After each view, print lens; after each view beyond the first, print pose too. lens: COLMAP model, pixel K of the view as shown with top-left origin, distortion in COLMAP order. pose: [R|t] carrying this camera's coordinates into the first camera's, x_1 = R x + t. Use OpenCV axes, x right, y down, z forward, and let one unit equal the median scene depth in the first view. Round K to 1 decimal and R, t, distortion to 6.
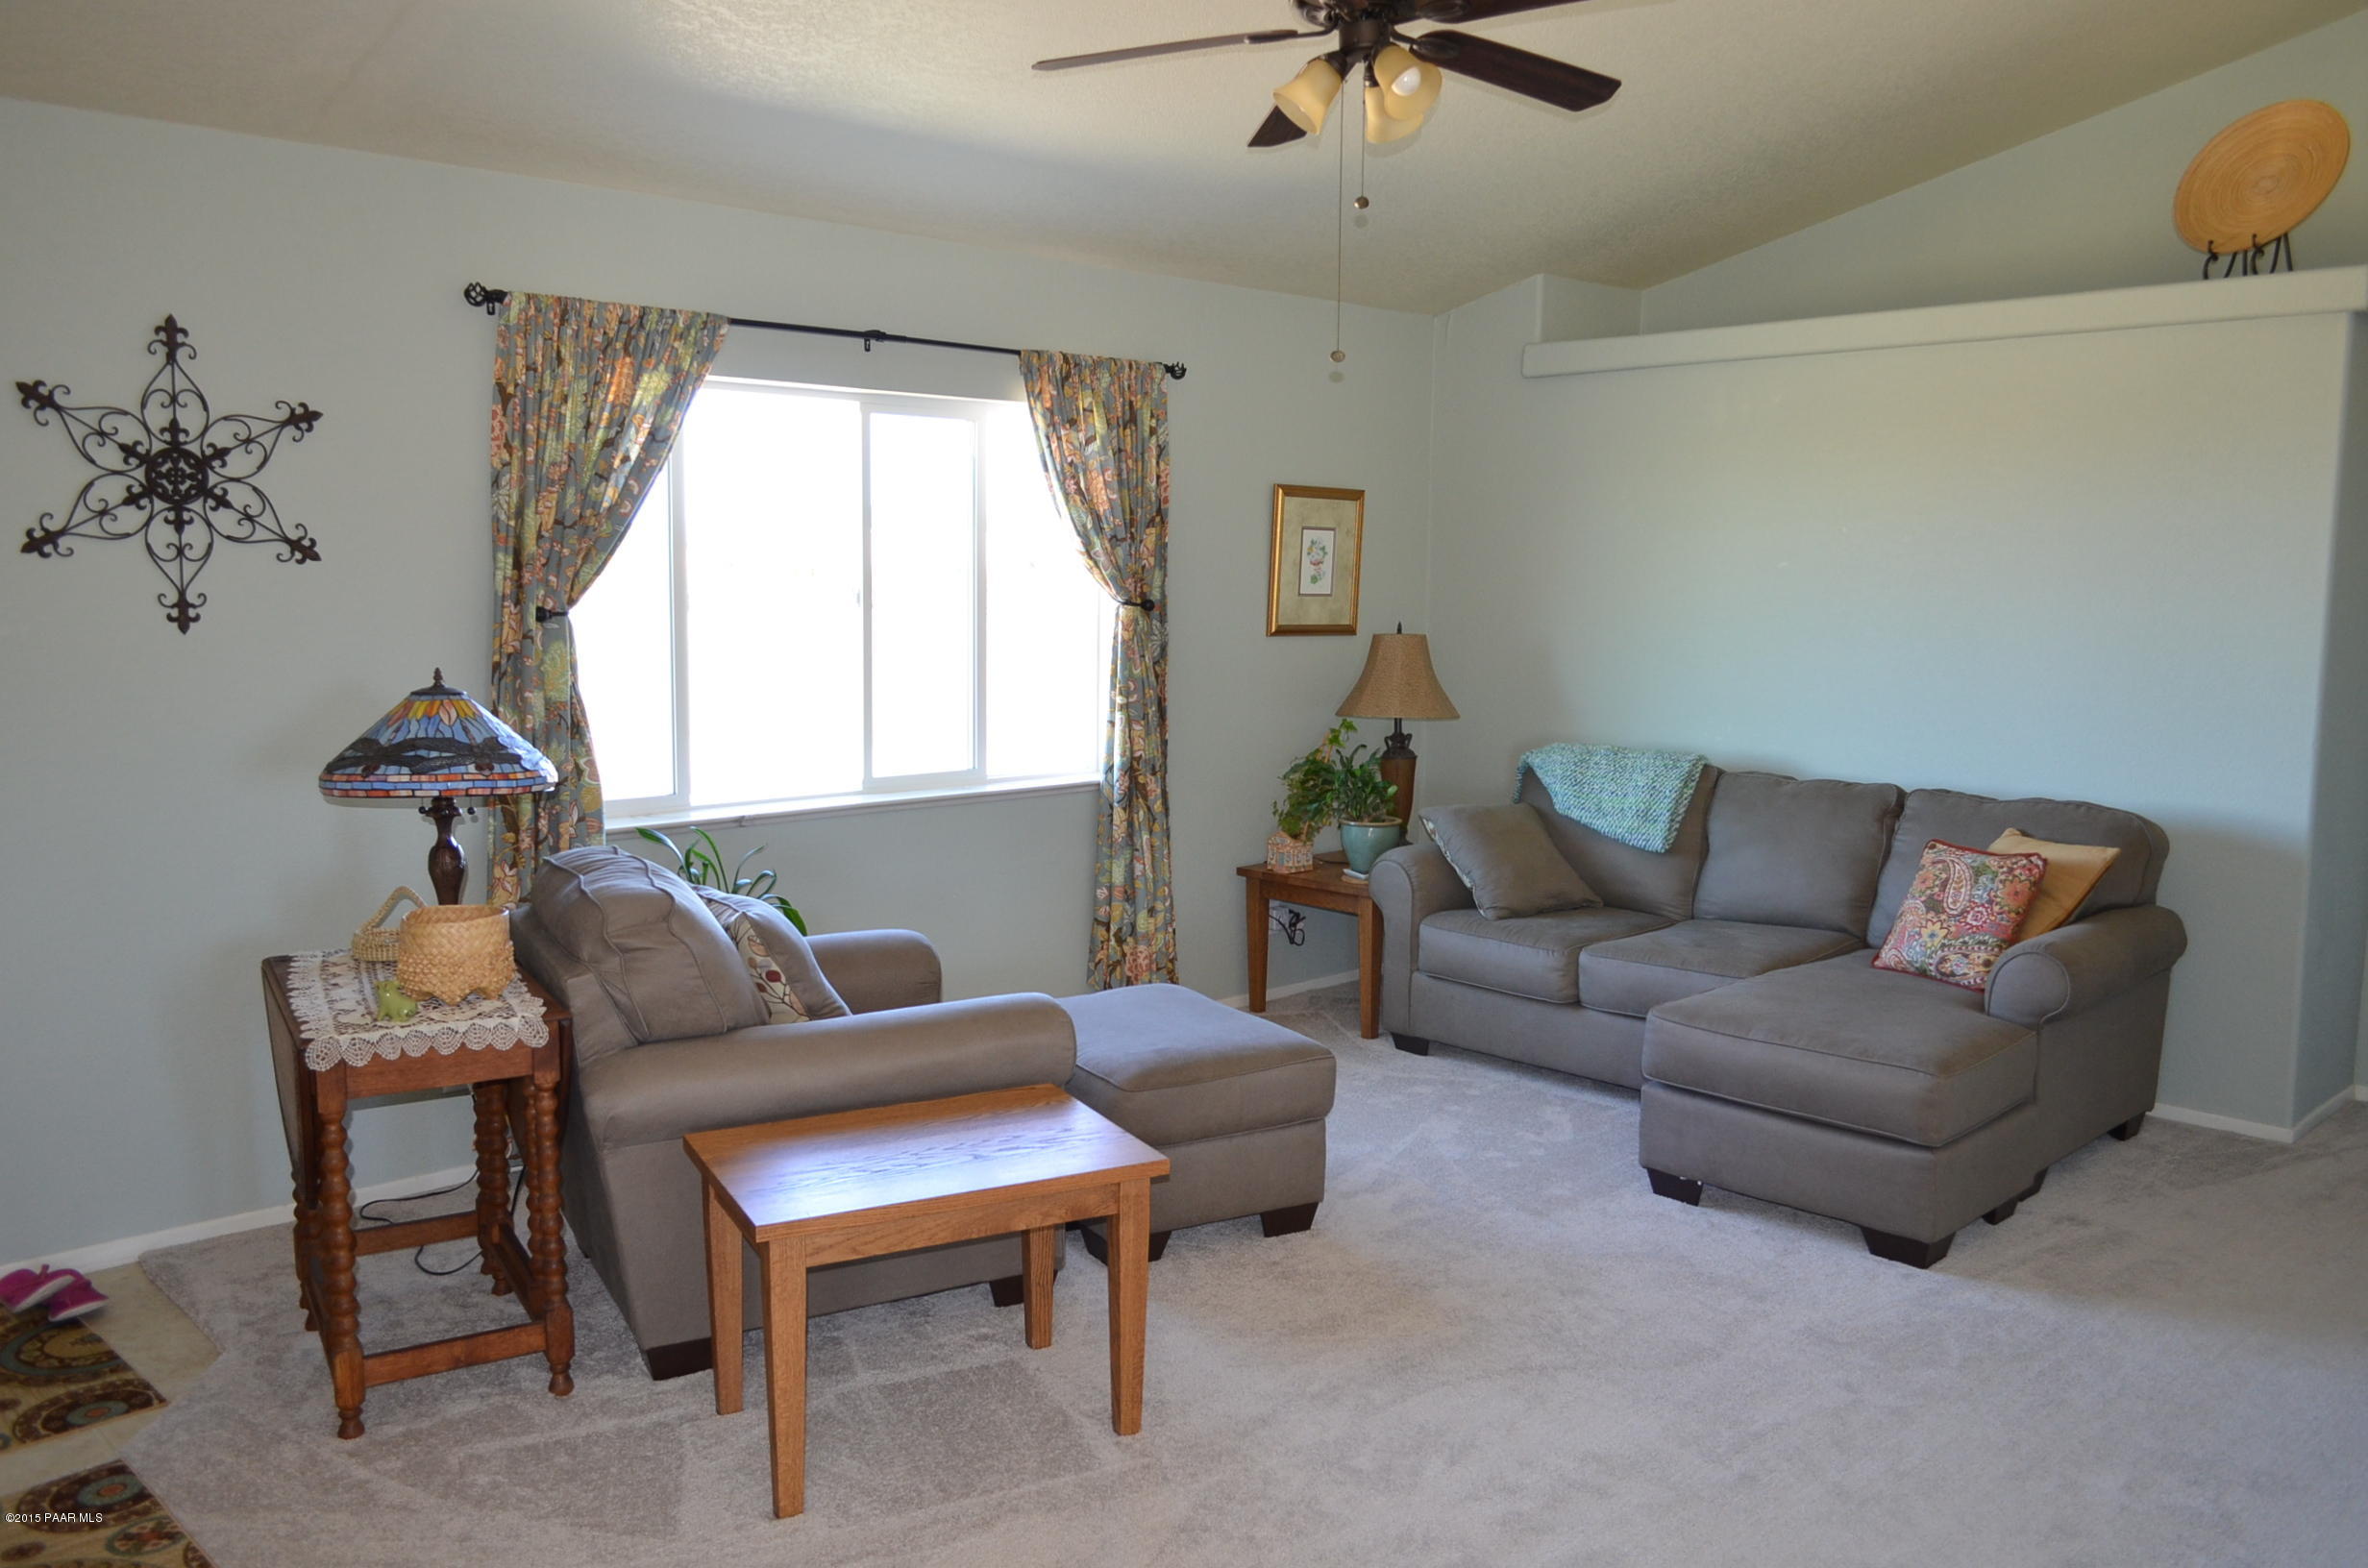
lens RADIAL K [[1829.6, 0, 1205.0], [0, 1829.6, 788.4], [0, 0, 1]] dist [-0.019447, 0.003952]
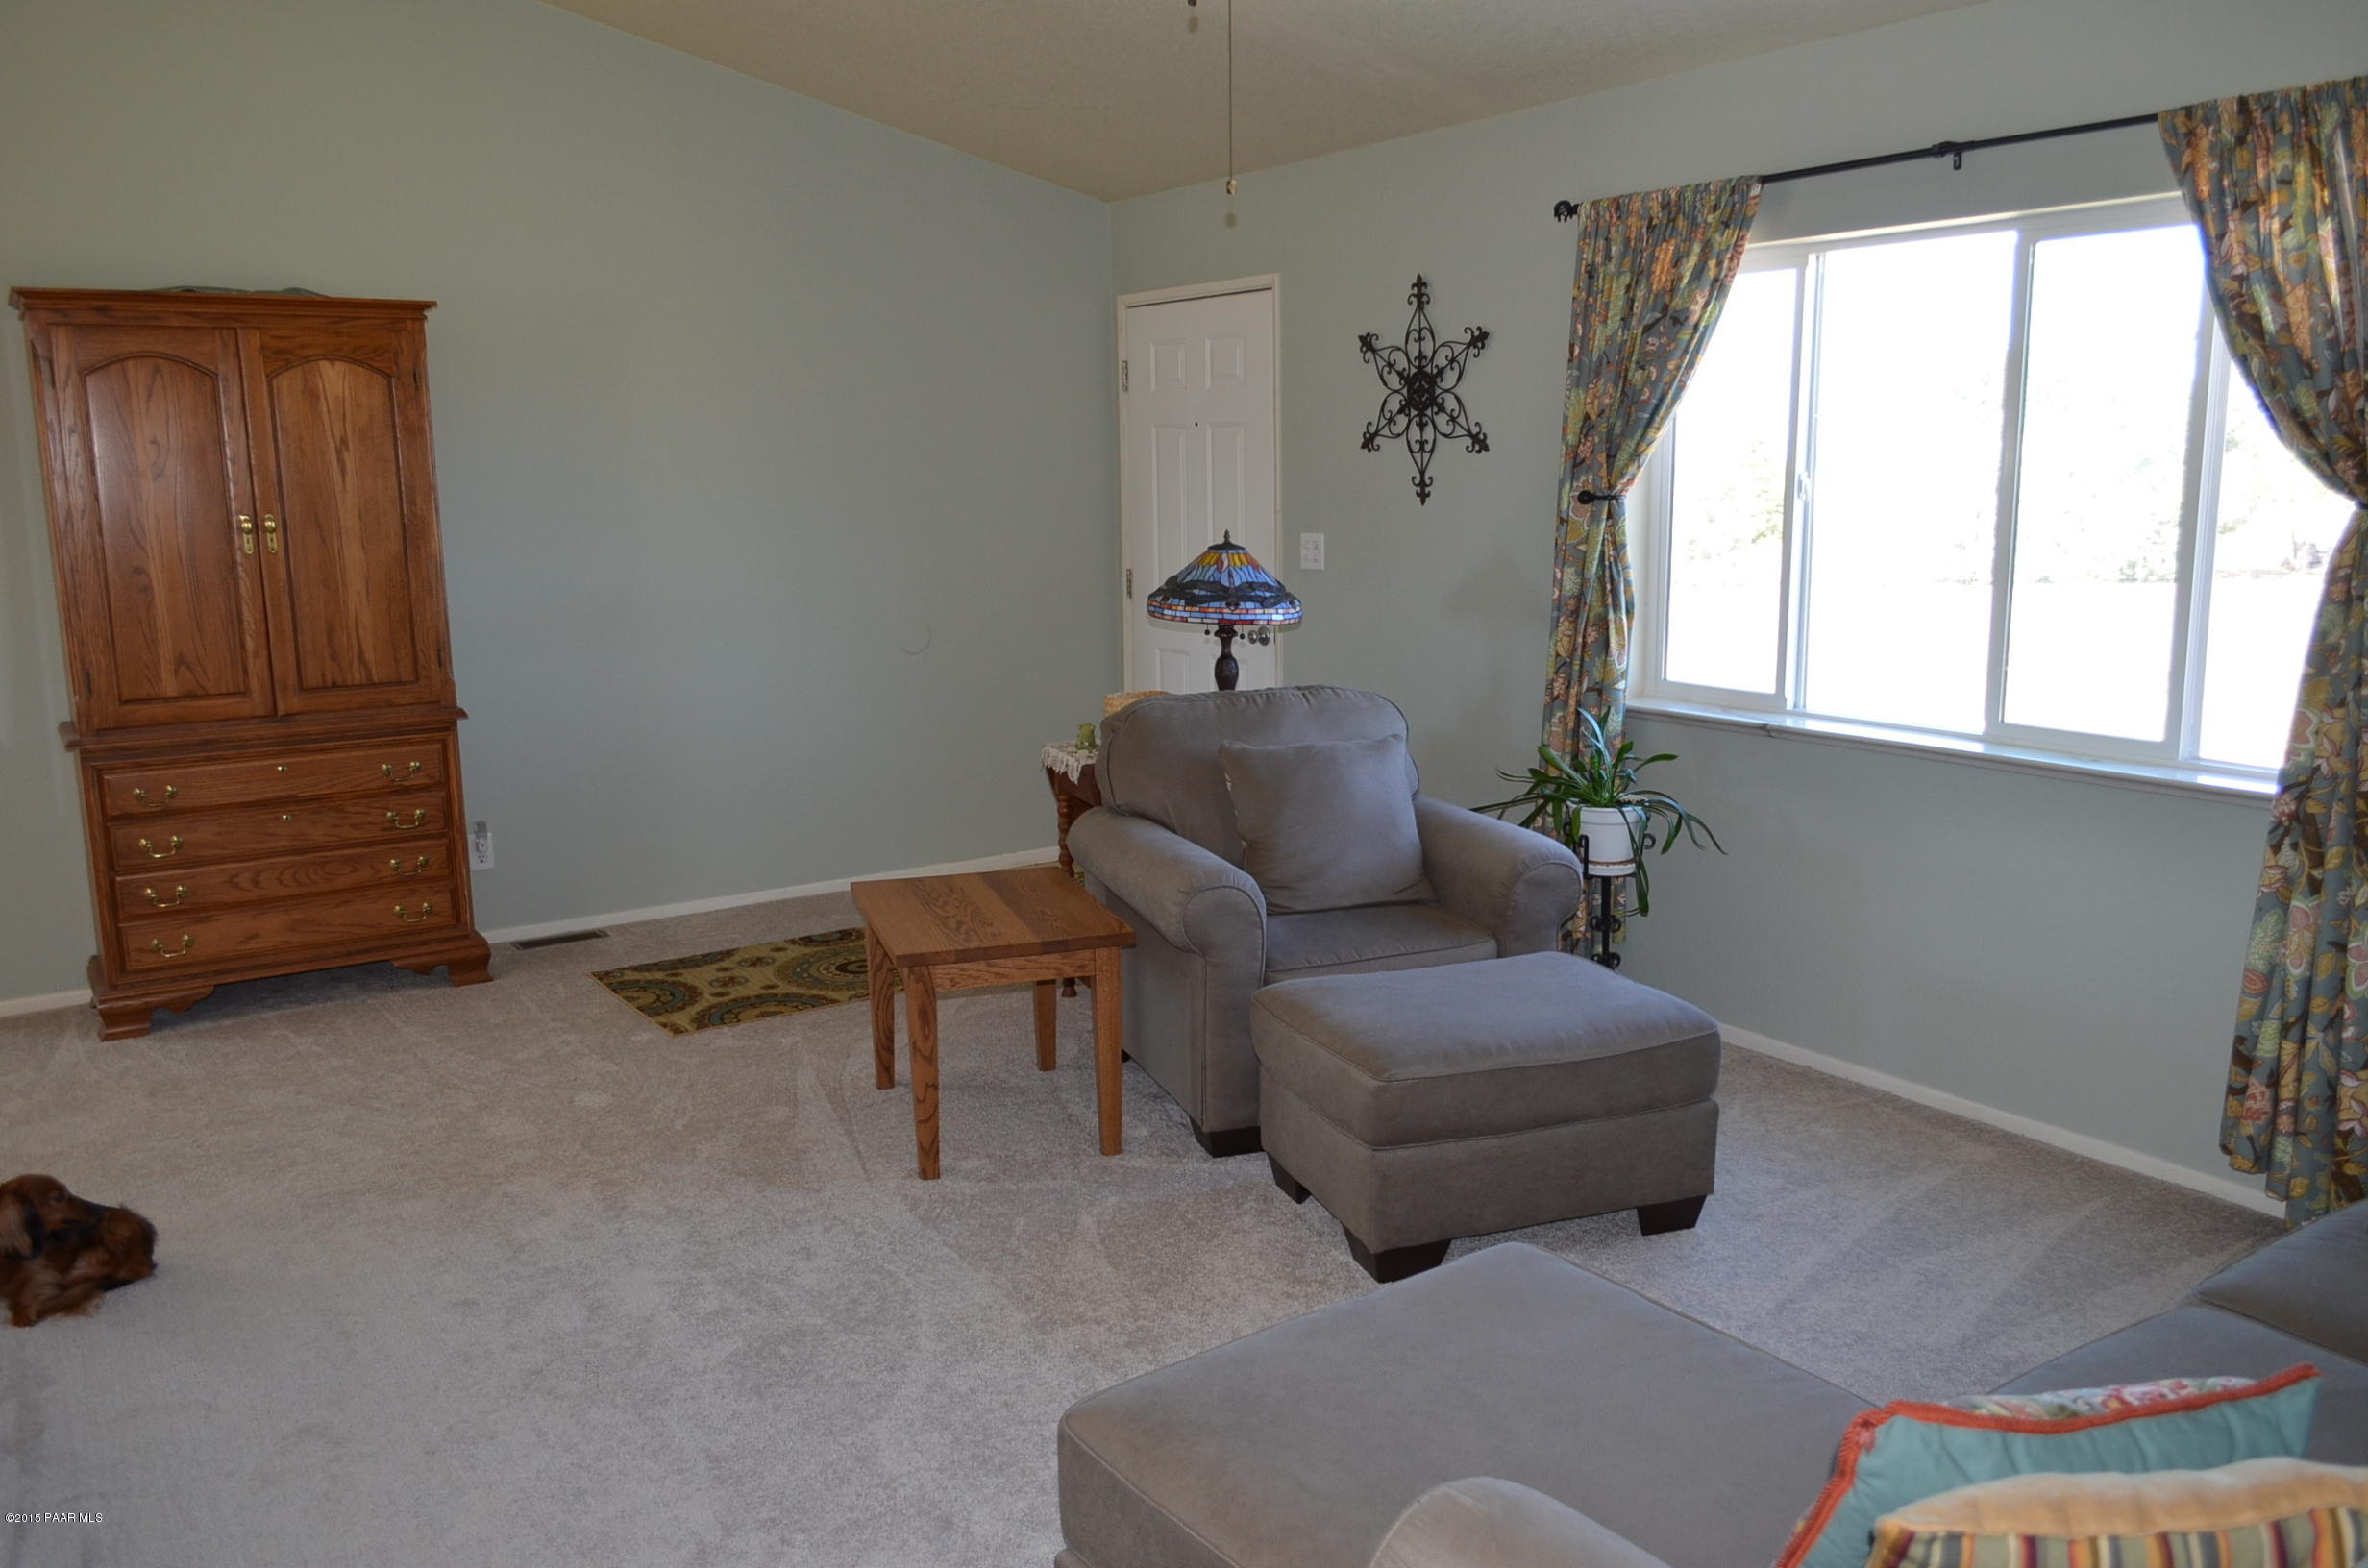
lens RADIAL K [[1829.6, 0, 1205.0], [0, 1829.6, 788.4], [0, 0, 1]] dist [-0.019447, 0.003952]
pose [[-0.179542, 0.168767, -0.969166, 0.863715], [-0.108198, 0.975810, 0.189968, -0.121124], [0.977782, 0.138969, -0.156939, 1.086711]]
